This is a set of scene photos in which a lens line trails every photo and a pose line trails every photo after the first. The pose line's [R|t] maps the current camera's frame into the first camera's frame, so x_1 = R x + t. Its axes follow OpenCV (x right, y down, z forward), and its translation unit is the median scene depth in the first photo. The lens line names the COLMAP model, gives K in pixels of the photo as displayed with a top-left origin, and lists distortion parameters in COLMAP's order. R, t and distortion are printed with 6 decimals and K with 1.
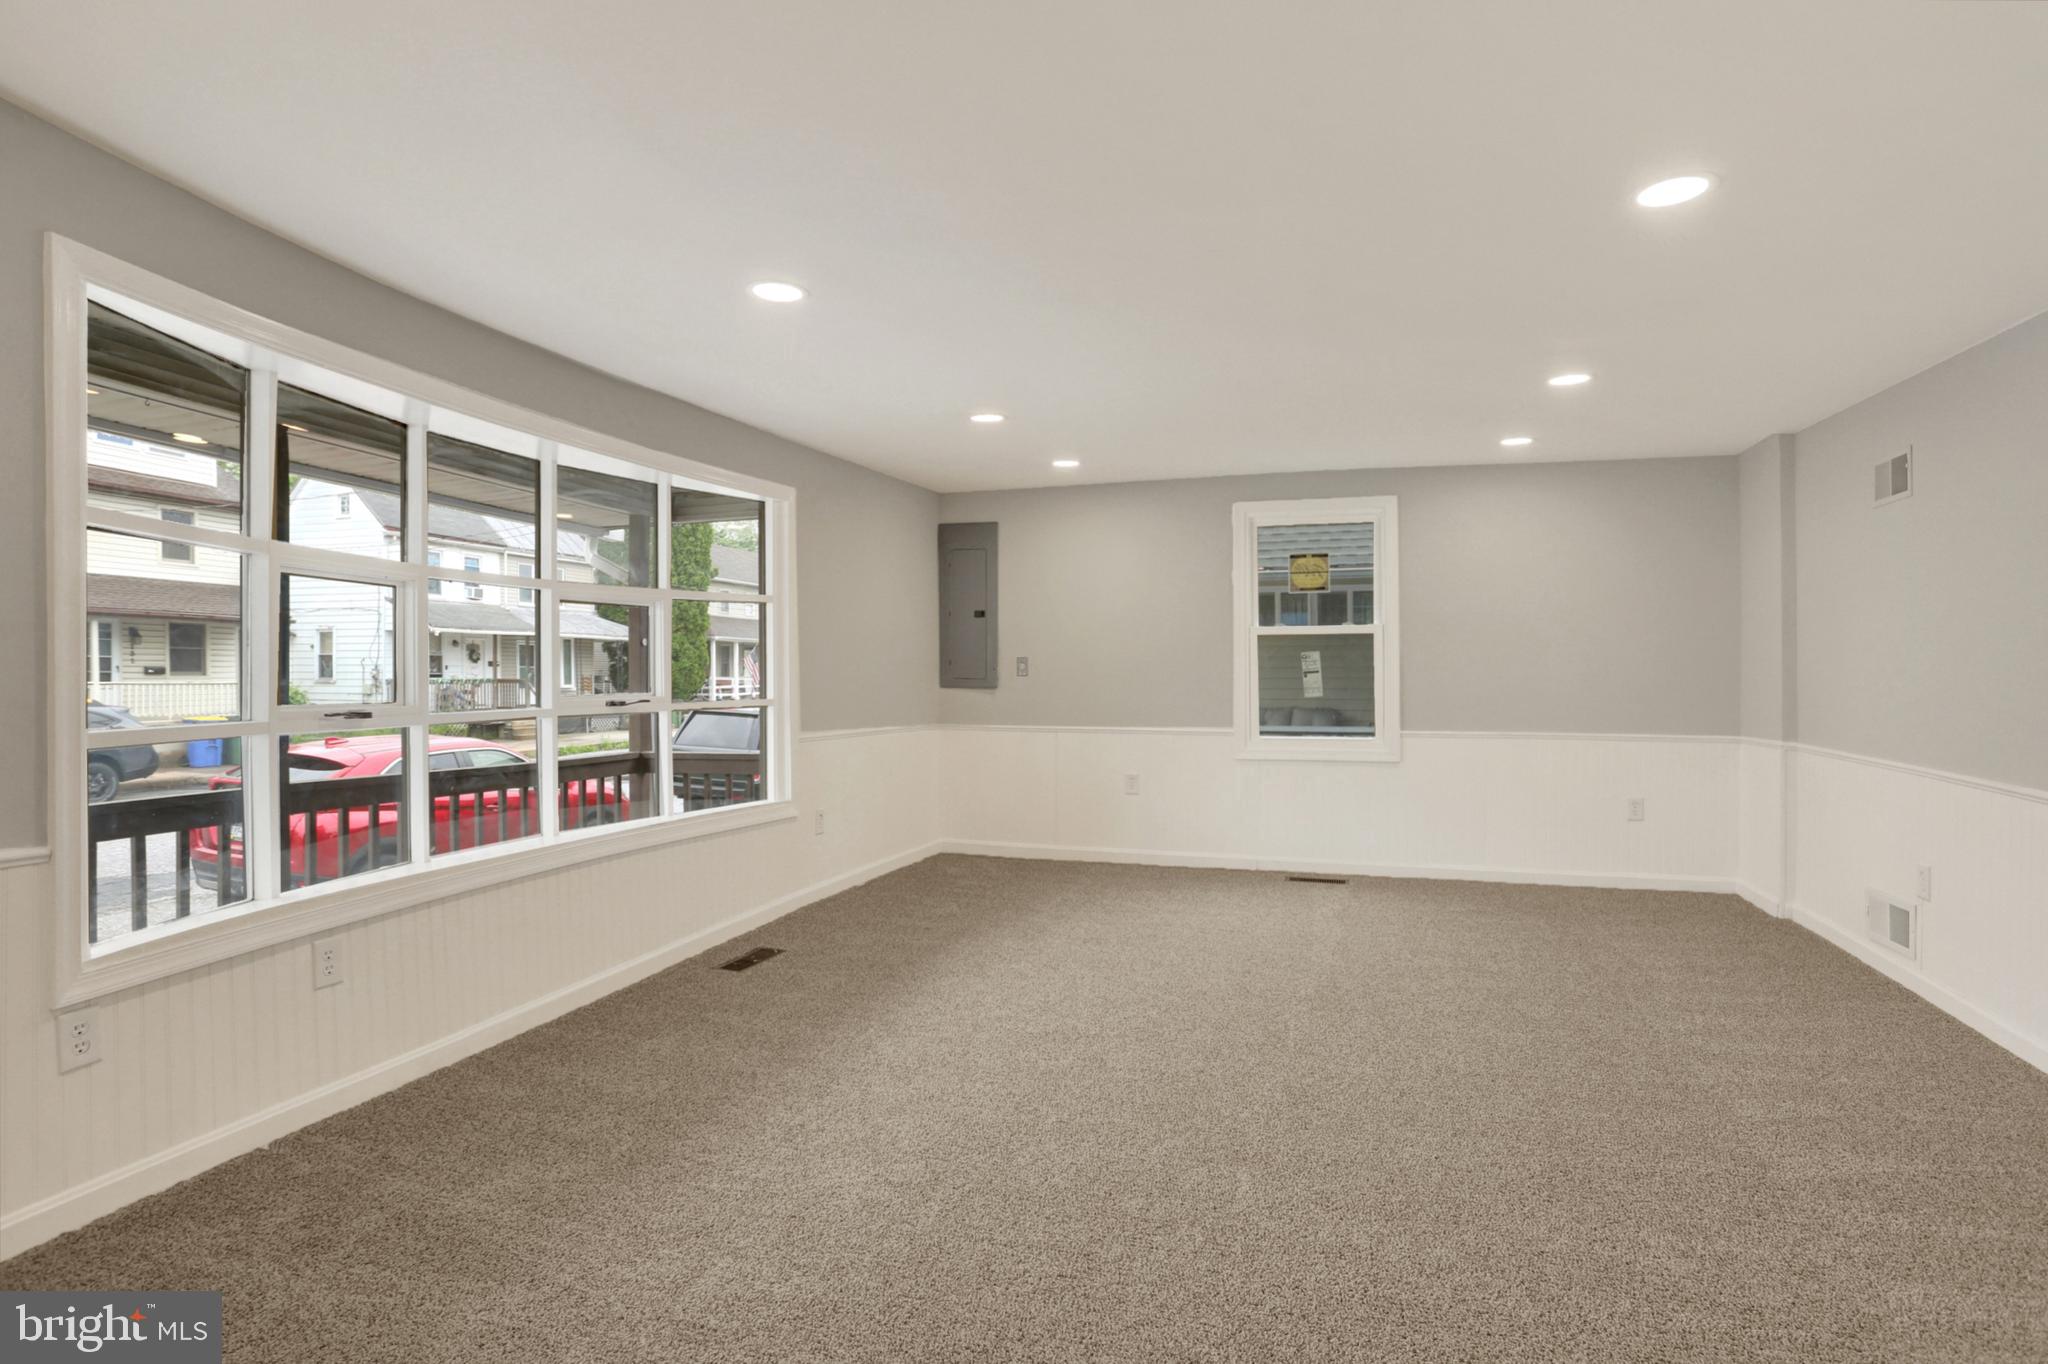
lens RADIAL K [[1037.0, 0, 1032.6], [0, 1037.0, 687.2], [0, 0, 1]] dist [-0.043817, 0.012687]
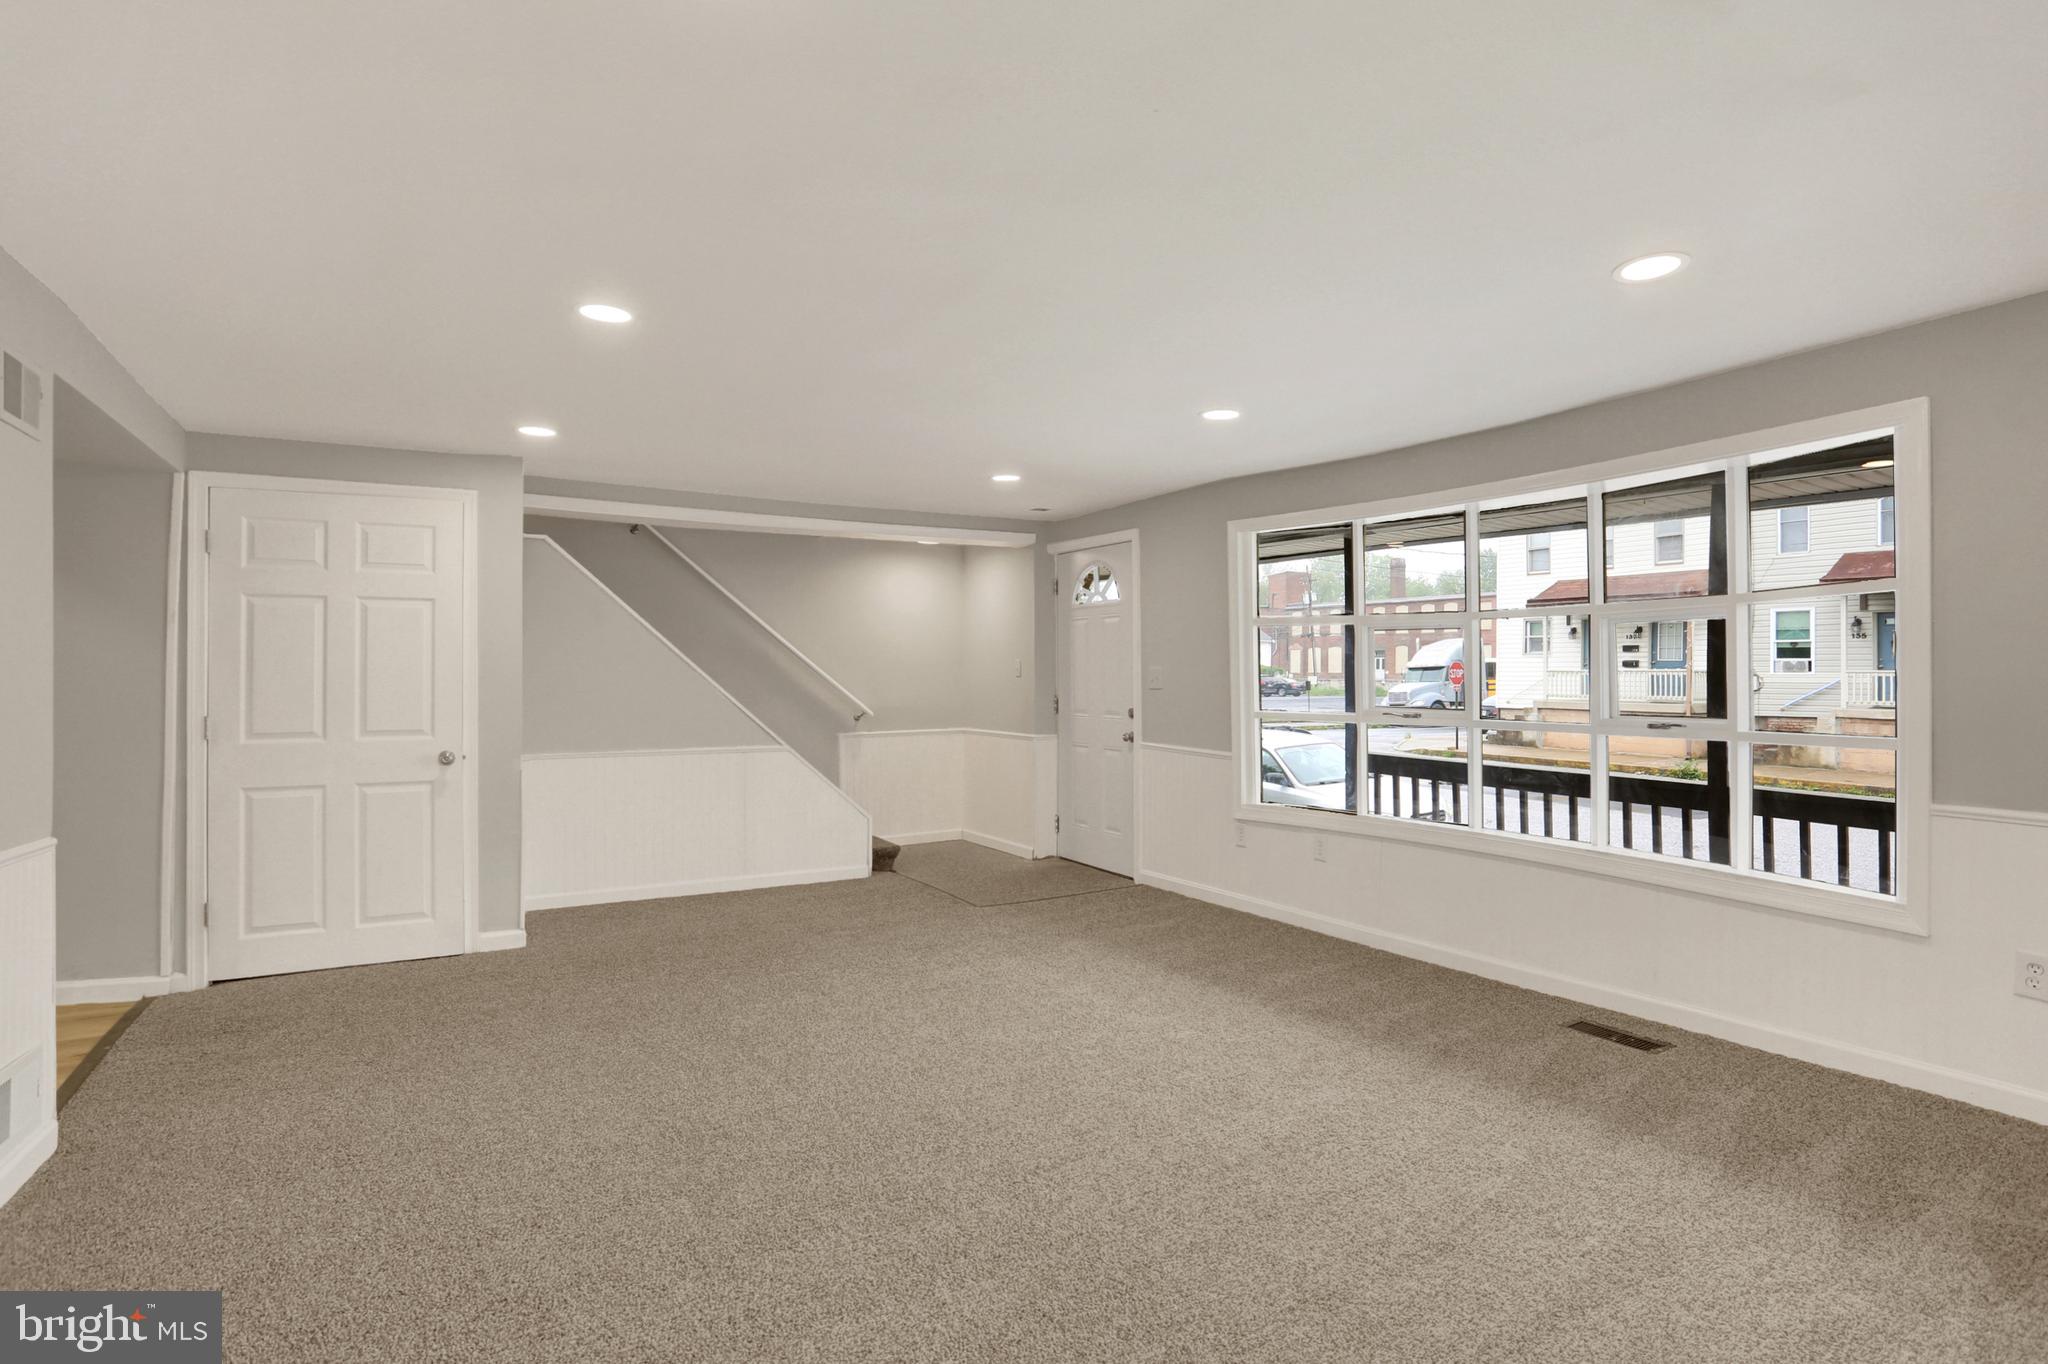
lens RADIAL K [[1037.0, 0, 1077.2], [0, 1037.0, 649.3], [0, 0, 1]] dist [-0.043817, 0.012687]
pose [[-0.630665, -0.034514, -0.775287, 0.609900], [-0.029280, 0.999357, -0.020671, -0.017311], [0.775502, 0.009663, -0.631271, 1.102210]]
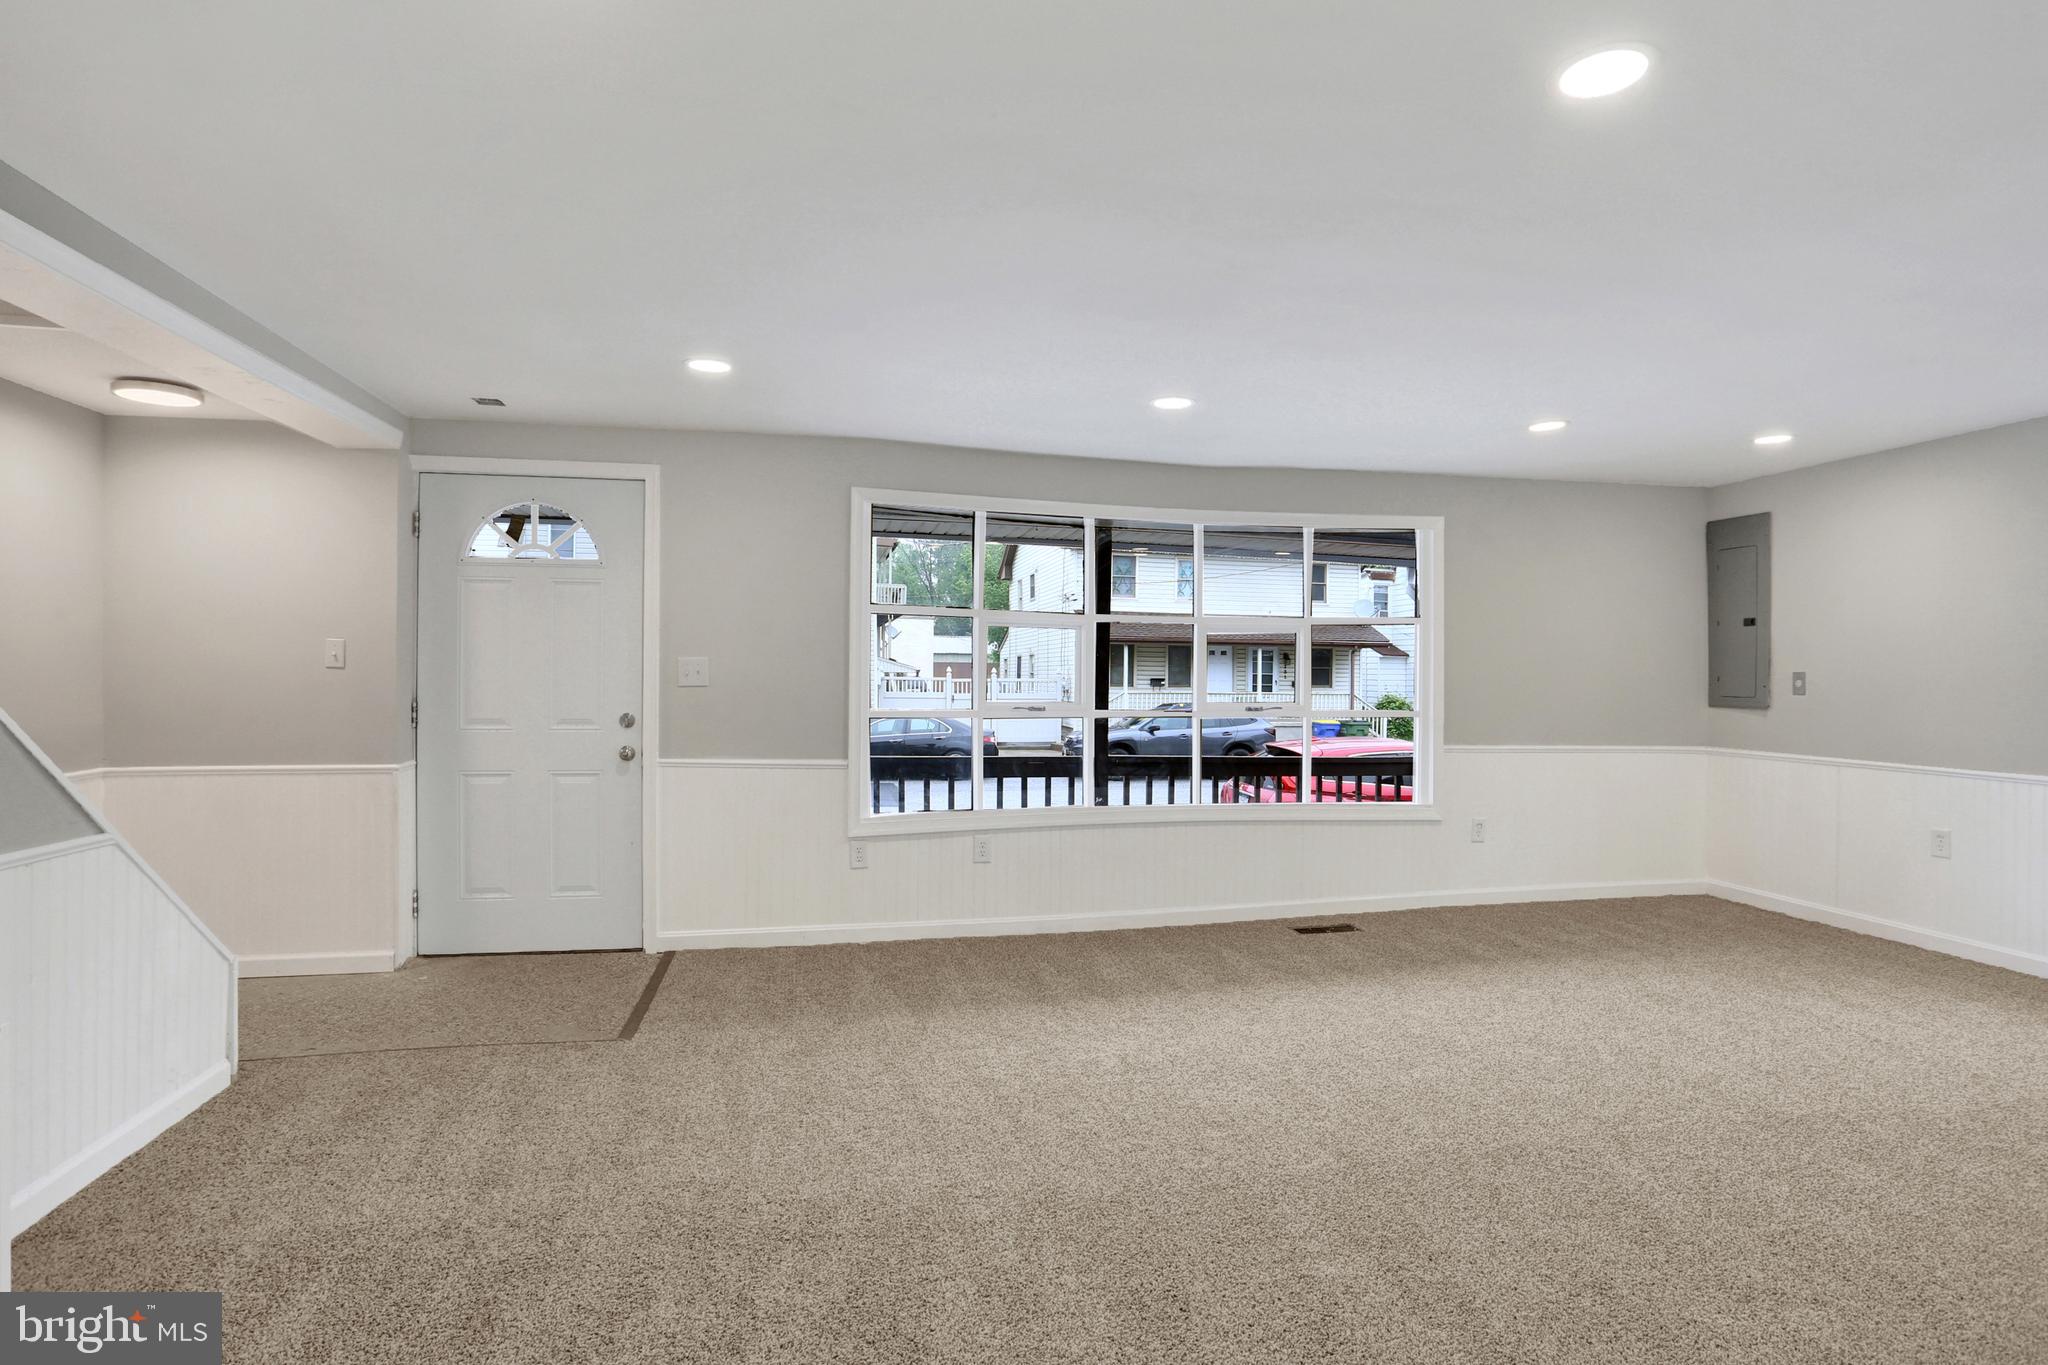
lens RADIAL K [[1037.0, 0, 1050.8], [0, 1037.0, 667.4], [0, 0, 1]] dist [-0.043817, 0.012687]
pose [[0.511969, -0.004002, -0.858995, 0.539613], [-0.024374, 0.999519, -0.019183, -0.004142], [0.858658, 0.030758, 0.511625, 0.111363]]
